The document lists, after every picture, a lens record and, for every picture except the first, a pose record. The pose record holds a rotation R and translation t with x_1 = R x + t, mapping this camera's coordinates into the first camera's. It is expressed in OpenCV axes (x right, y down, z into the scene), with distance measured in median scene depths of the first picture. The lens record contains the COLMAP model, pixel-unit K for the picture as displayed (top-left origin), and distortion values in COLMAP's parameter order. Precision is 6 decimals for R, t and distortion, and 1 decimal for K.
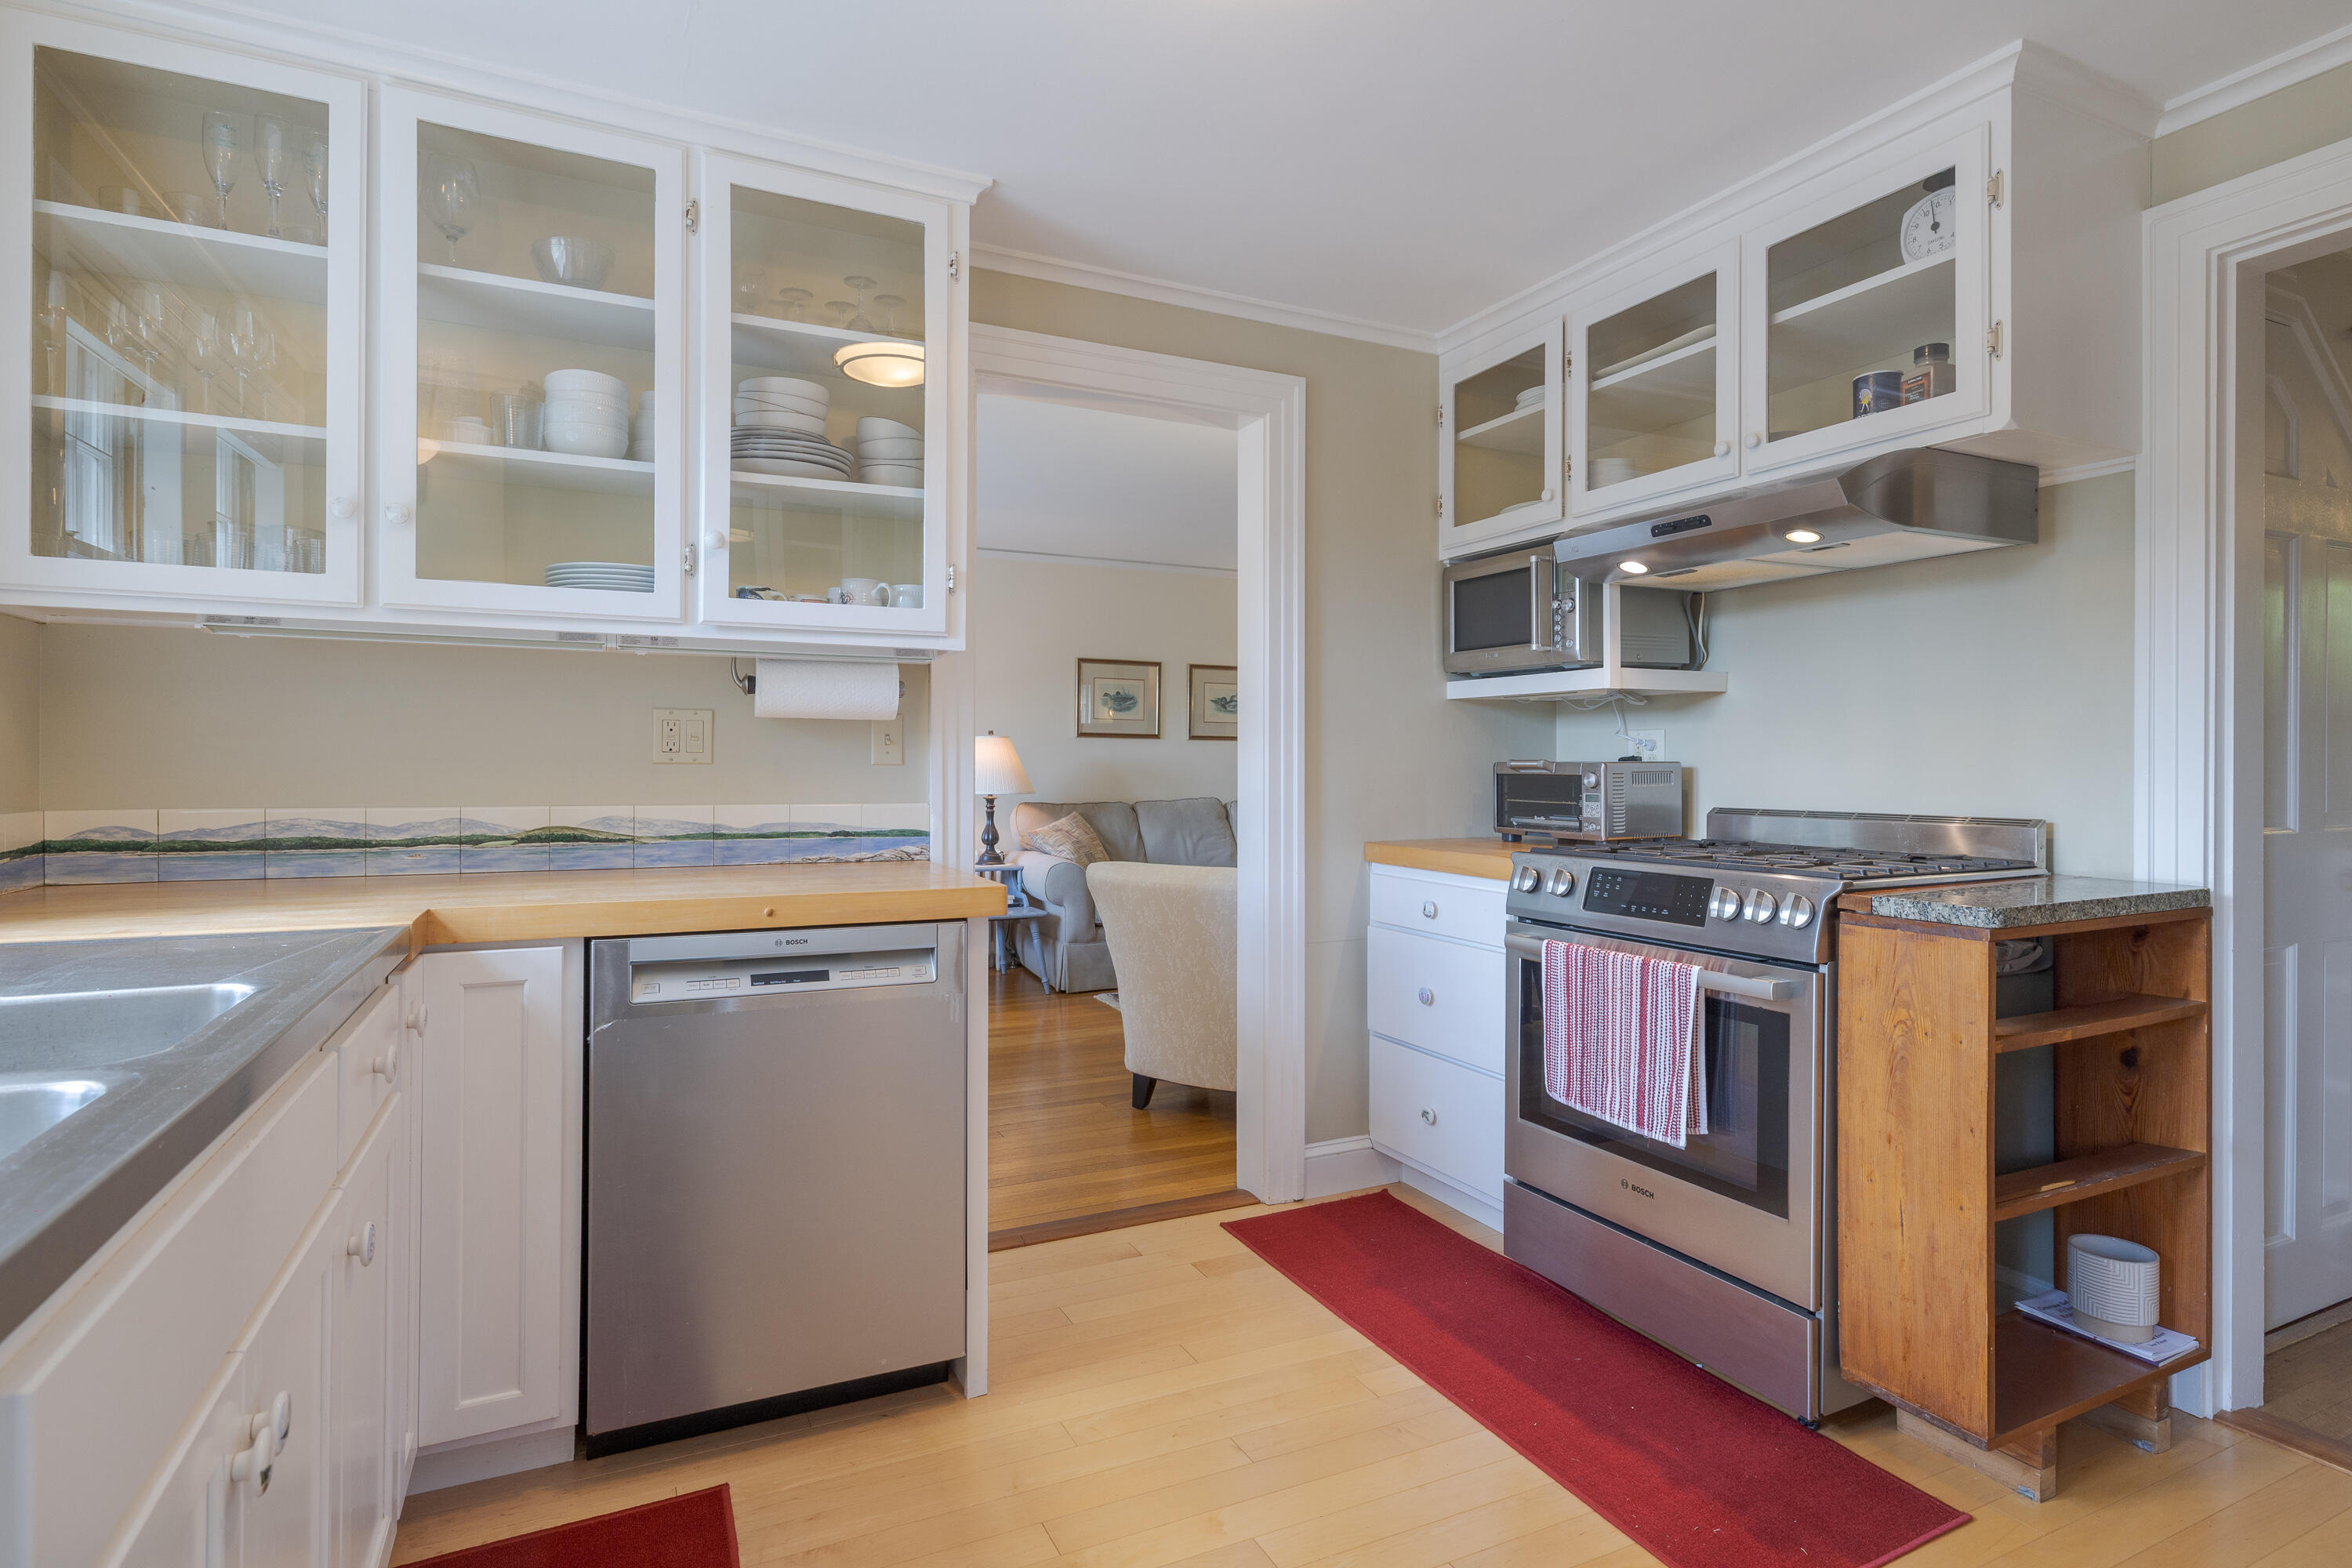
lens RADIAL K [[1182.8, 0, 1184.6], [0, 1182.8, 770.4], [0, 0, 1]] dist [-0.003196, -0.000870]
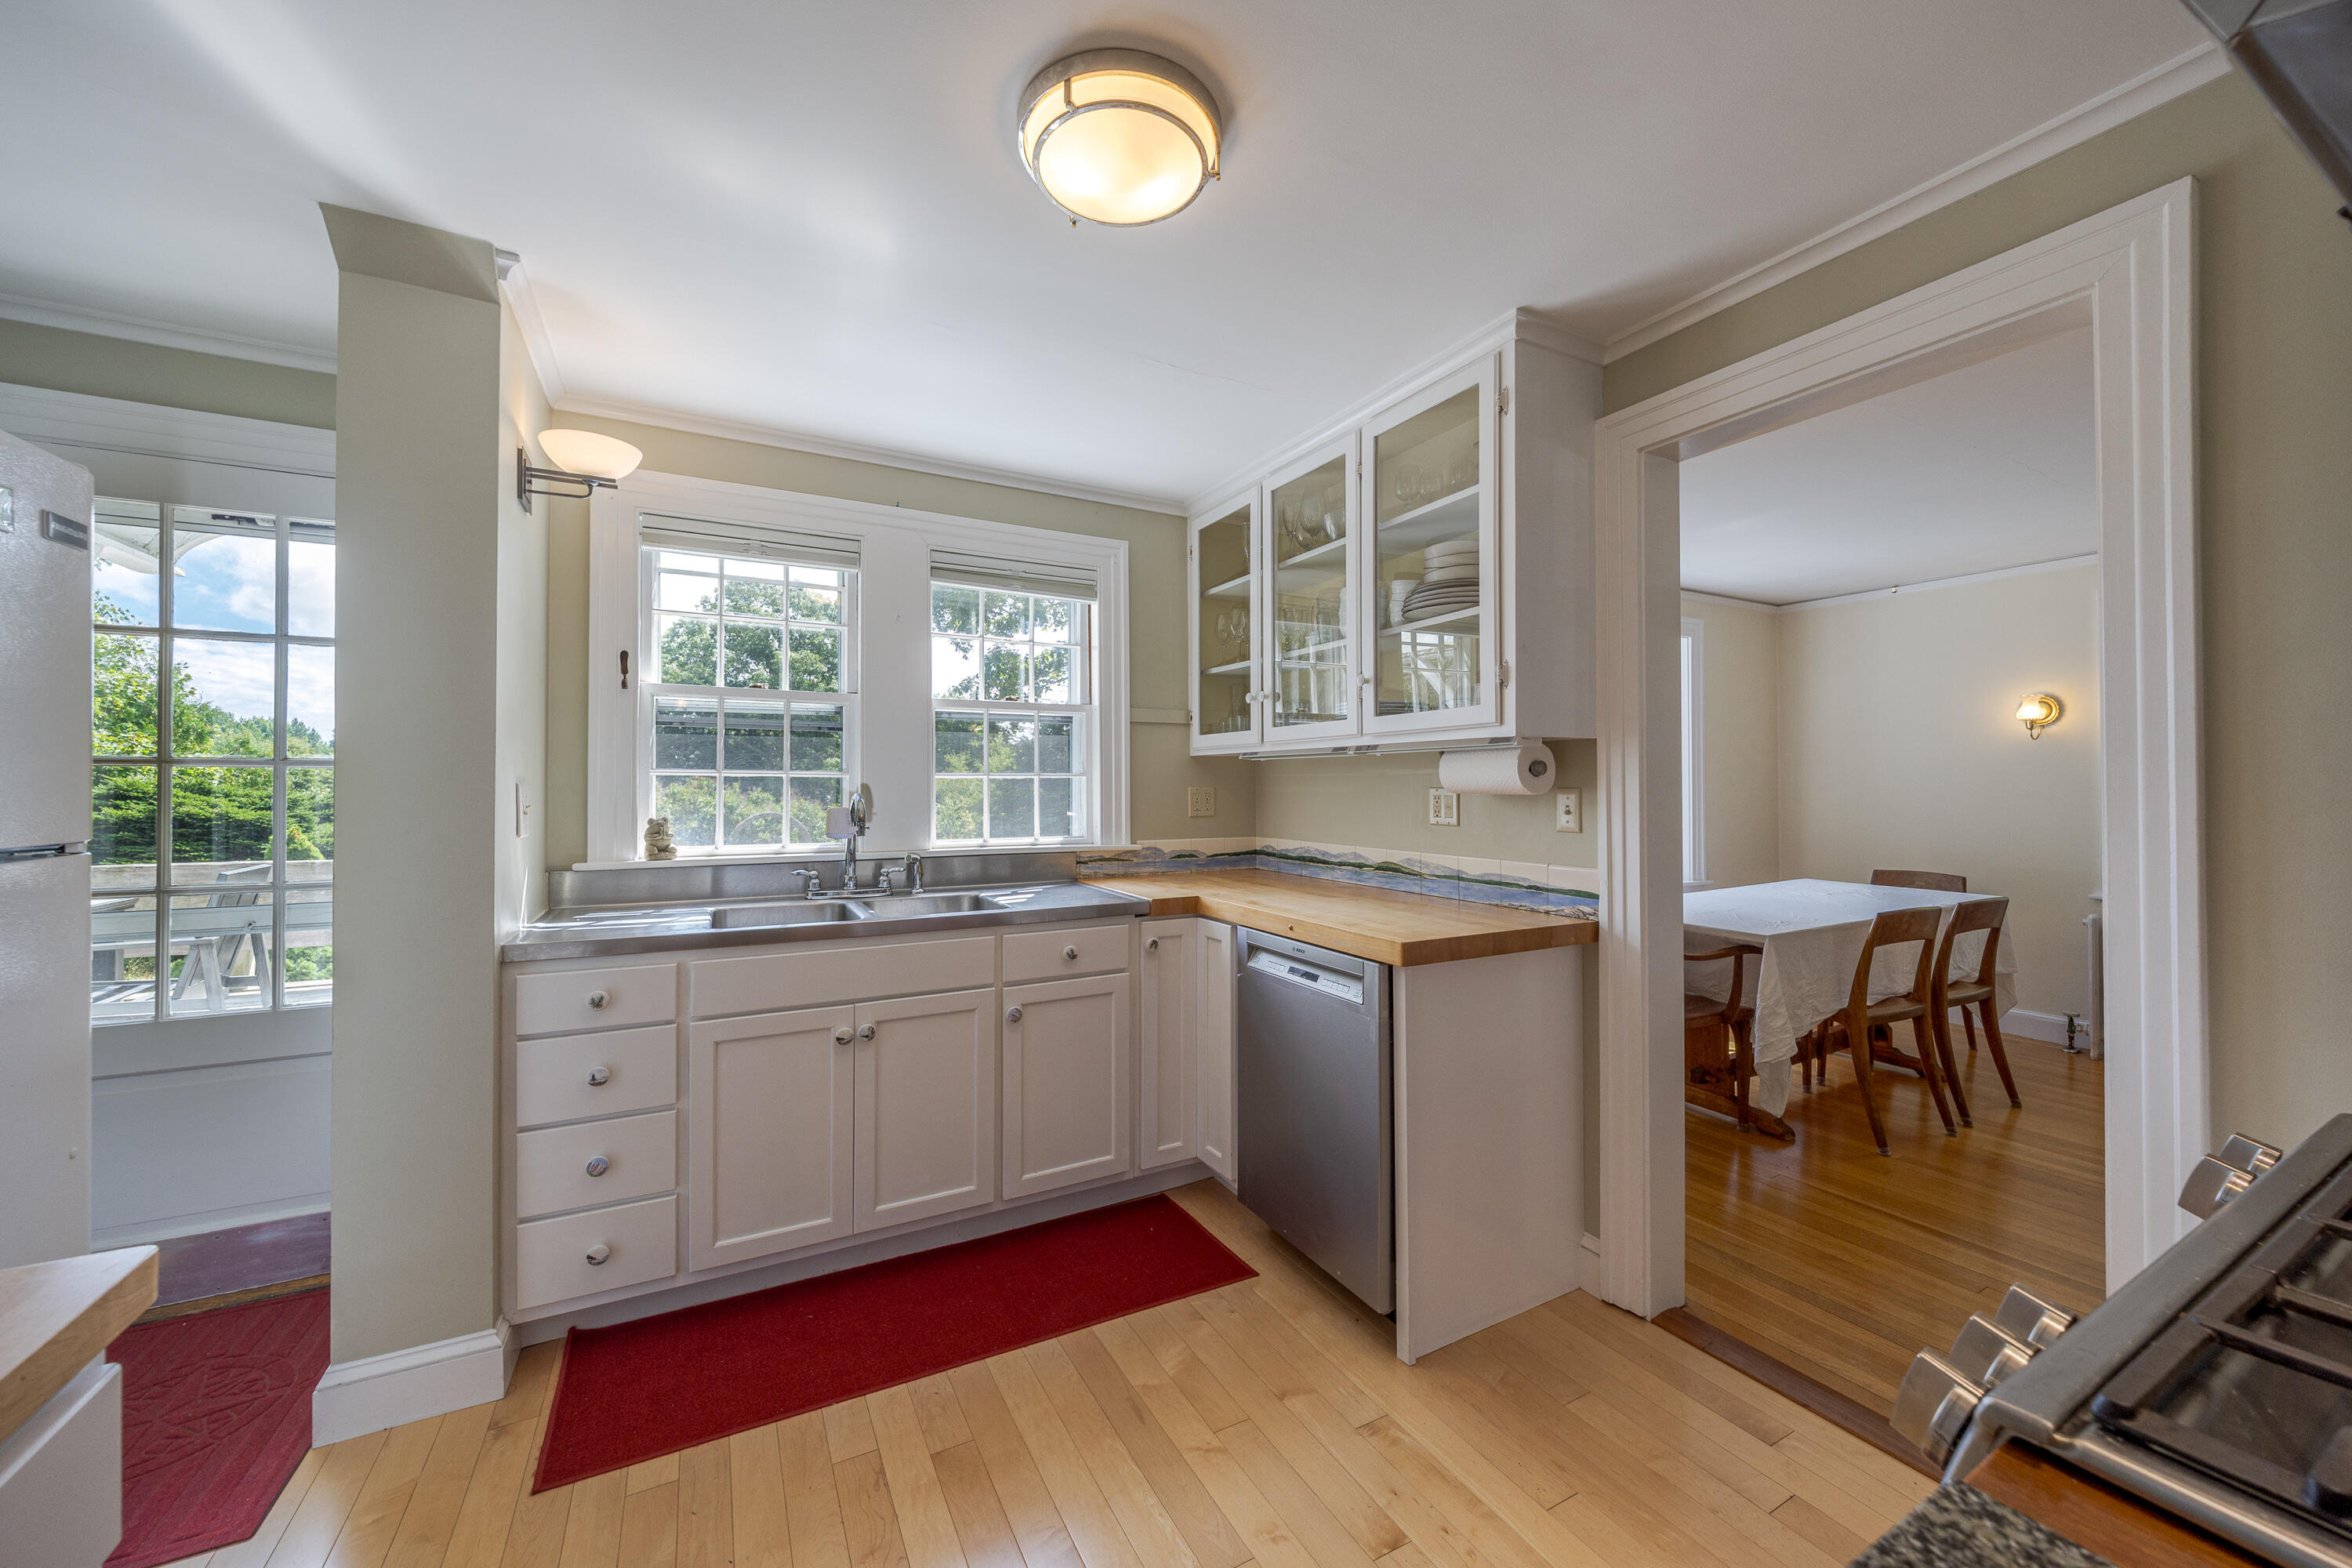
lens RADIAL K [[862.3, 0, 1161.9], [0, 862.3, 780.2], [0, 0, 1]] dist [0.001382, -0.000257]
pose [[0.038040, -0.013080, -0.999191, 0.572882], [-0.002636, 0.999910, -0.013189, -0.042909], [0.999273, 0.003136, 0.038003, 0.579590]]
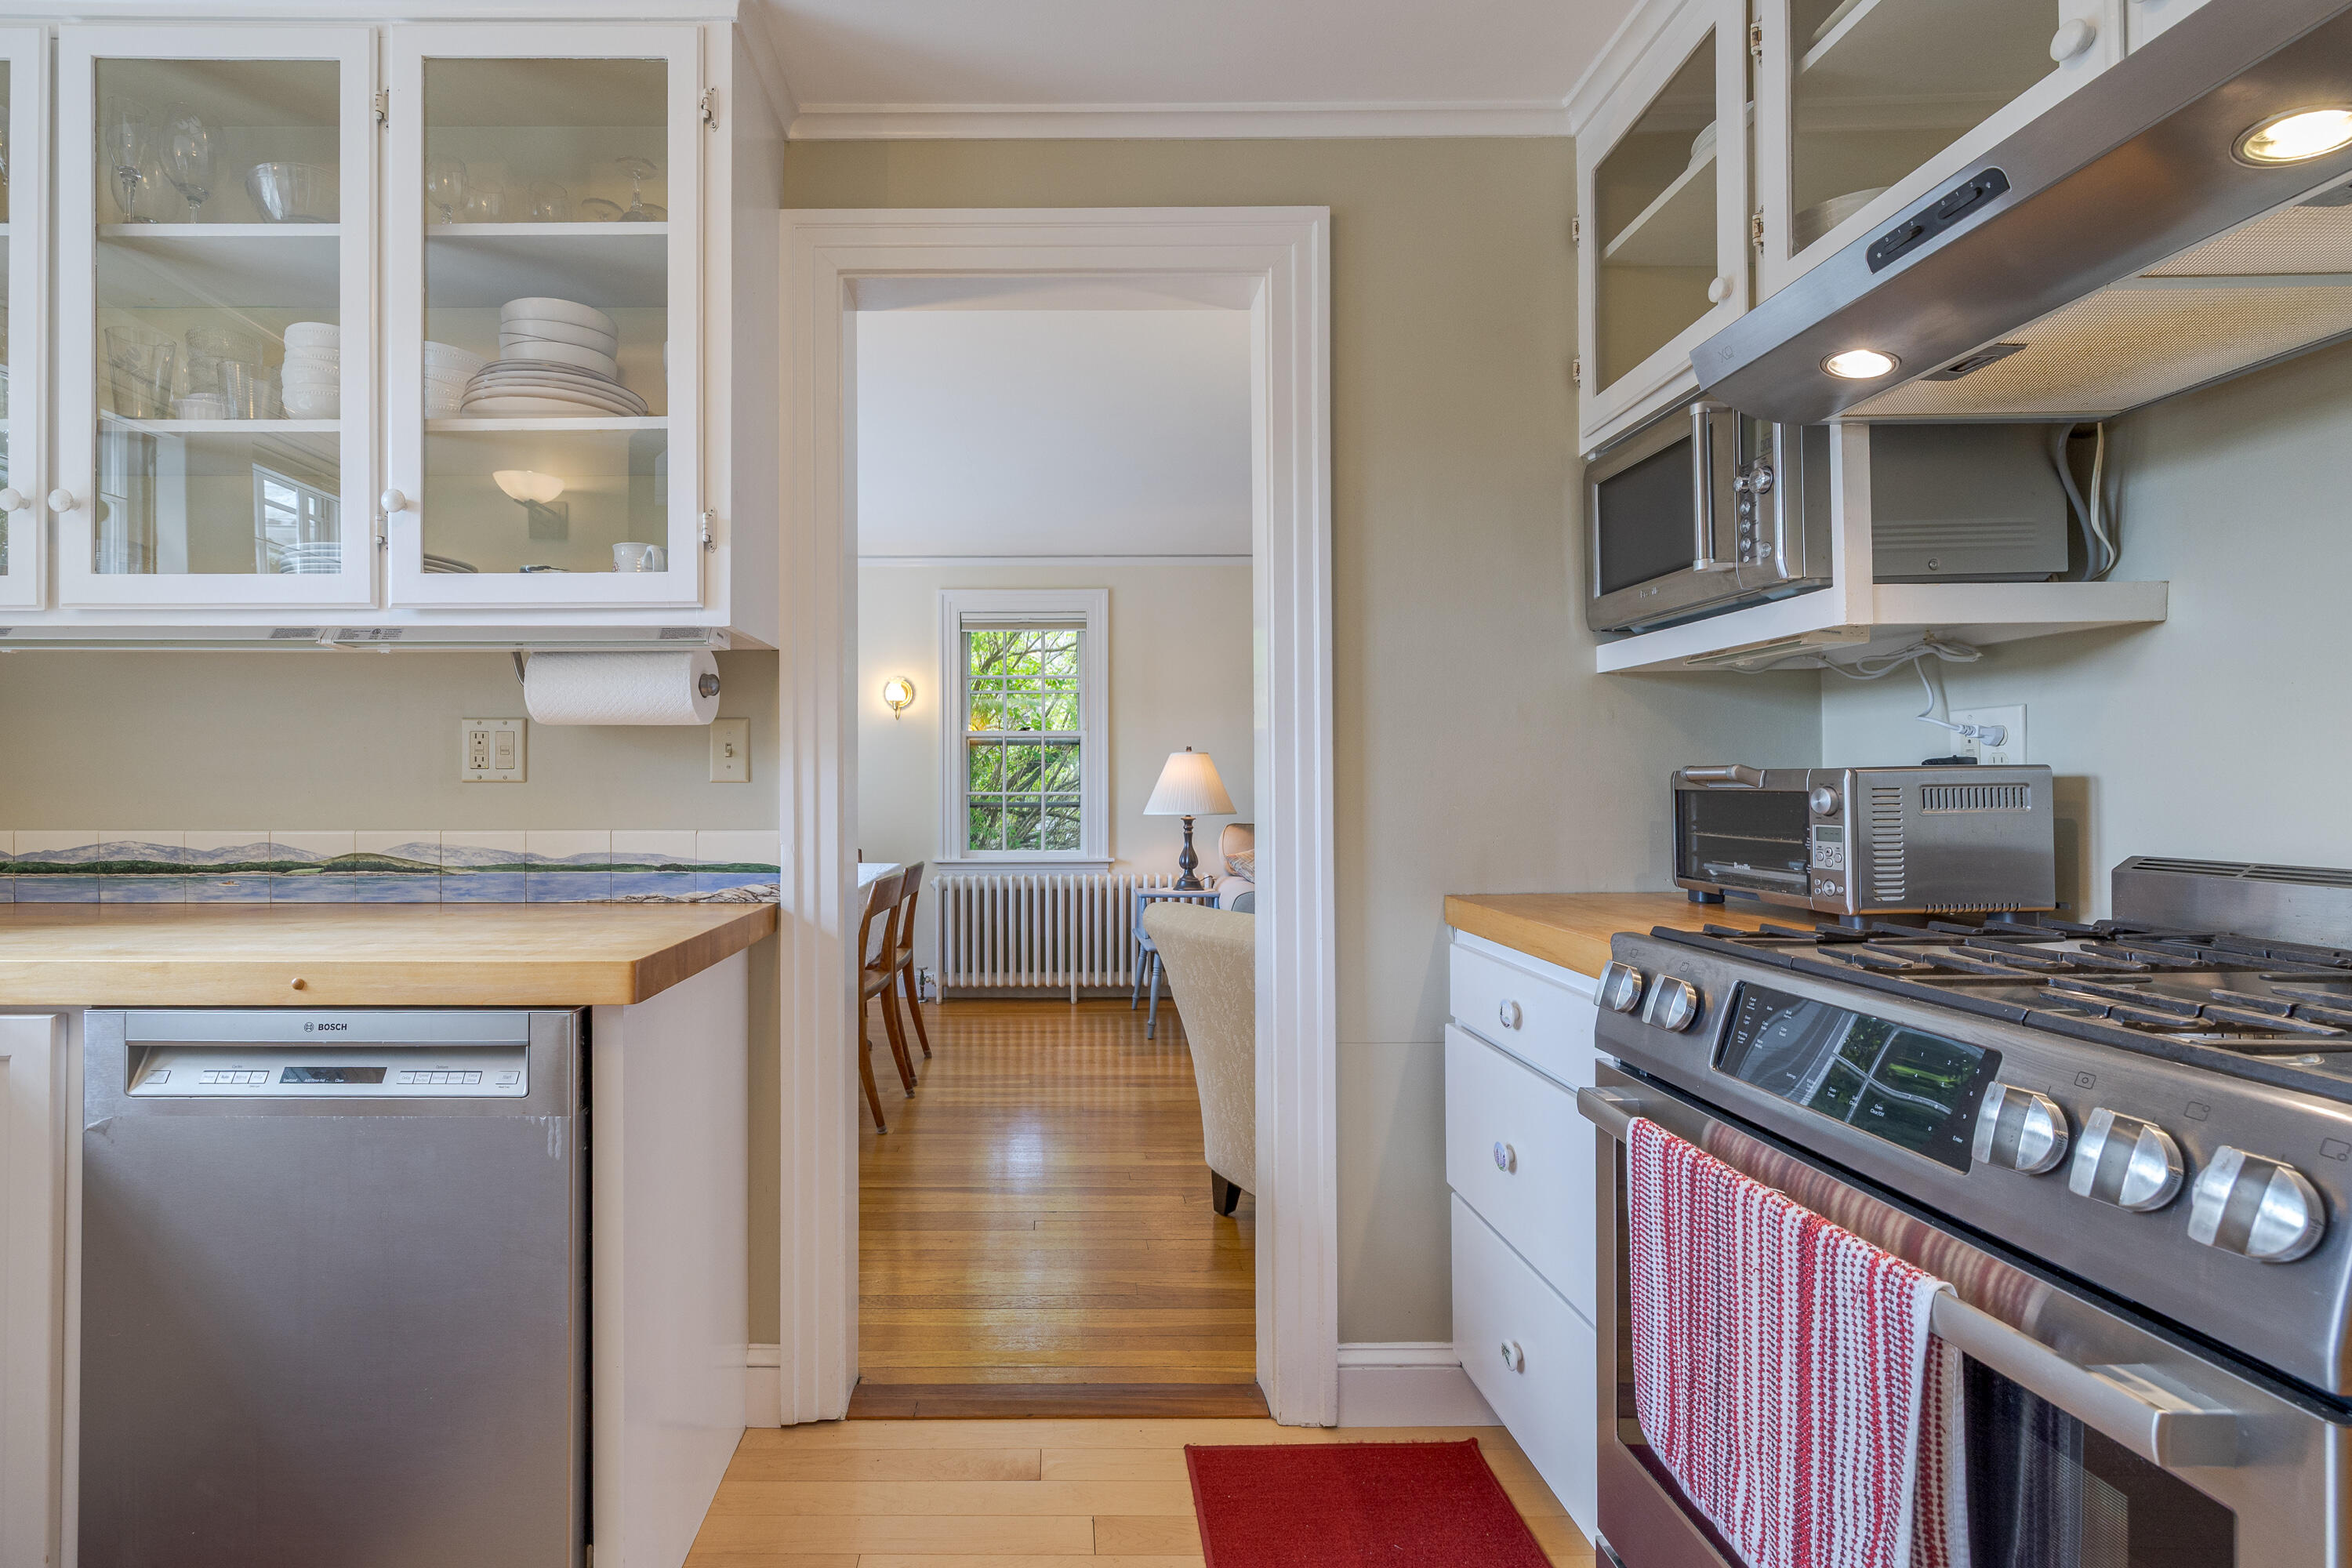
lens RADIAL K [[1076.0, 0, 1062.3], [0, 1076.0, 777.2], [0, 0, 1]] dist [0.000497, 0.000302]
pose [[0.901202, -0.009789, -0.433289, 0.266888], [0.004605, 0.999905, -0.013011, 0.002754], [0.433375, 0.009730, 0.901161, 0.447154]]
